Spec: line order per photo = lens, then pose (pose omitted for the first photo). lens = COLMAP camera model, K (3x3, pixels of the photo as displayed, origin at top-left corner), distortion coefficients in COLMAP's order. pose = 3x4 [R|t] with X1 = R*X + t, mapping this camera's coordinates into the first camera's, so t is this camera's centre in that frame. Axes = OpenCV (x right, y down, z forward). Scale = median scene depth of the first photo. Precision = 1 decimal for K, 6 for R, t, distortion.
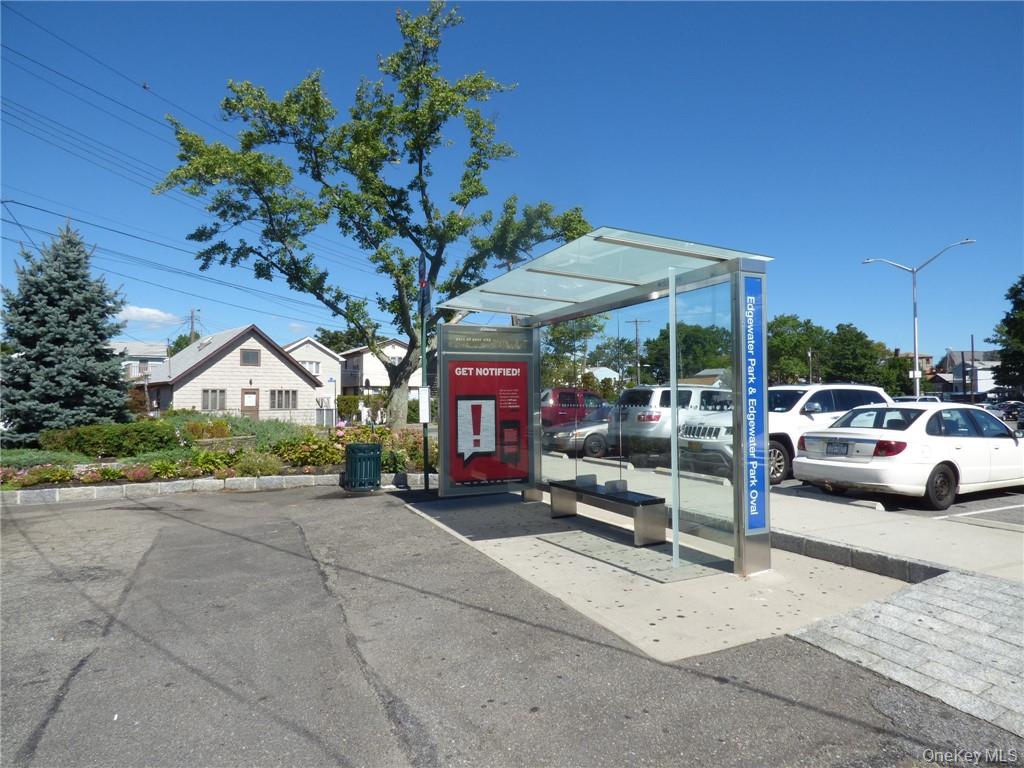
lens RADIAL K [[595.0, 0, 515.9], [0, 595.0, 382.3], [0, 0, 1]] dist [-0.027402, 0.015698]
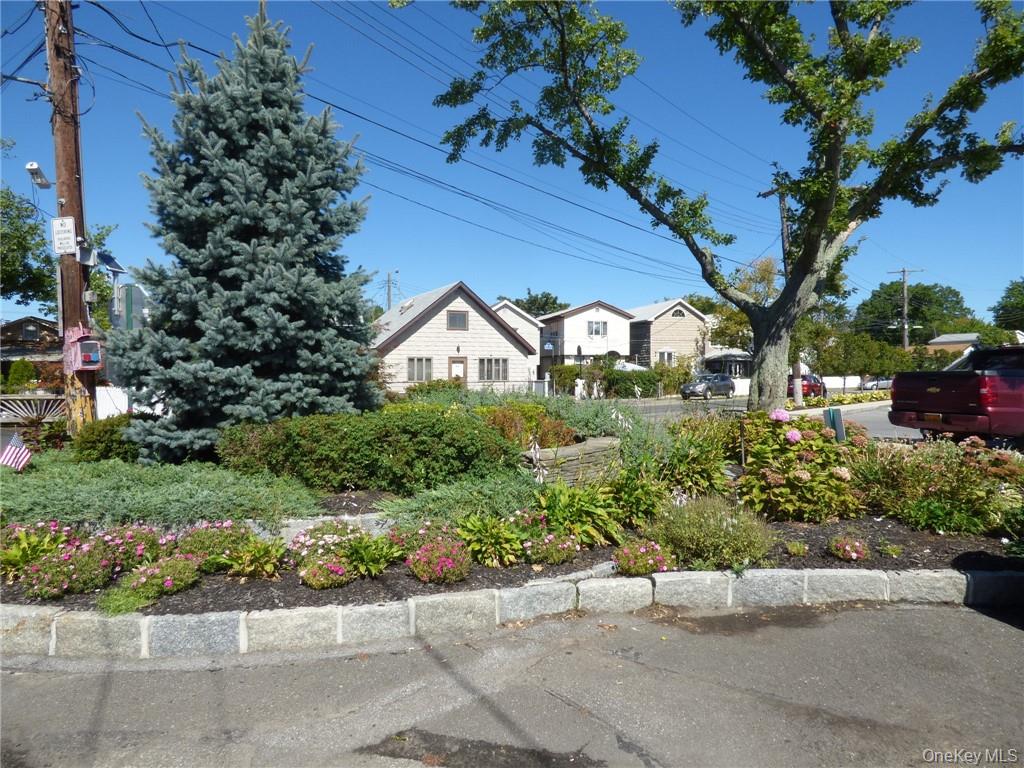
lens RADIAL K [[595.0, 0, 514.9], [0, 595.0, 380.6], [0, 0, 1]] dist [-0.027402, 0.015698]
pose [[0.964595, 0.007146, -0.263639, -0.446790], [0.004354, 0.999065, 0.043009, 0.027170], [0.263700, -0.042634, 0.963662, 0.596362]]
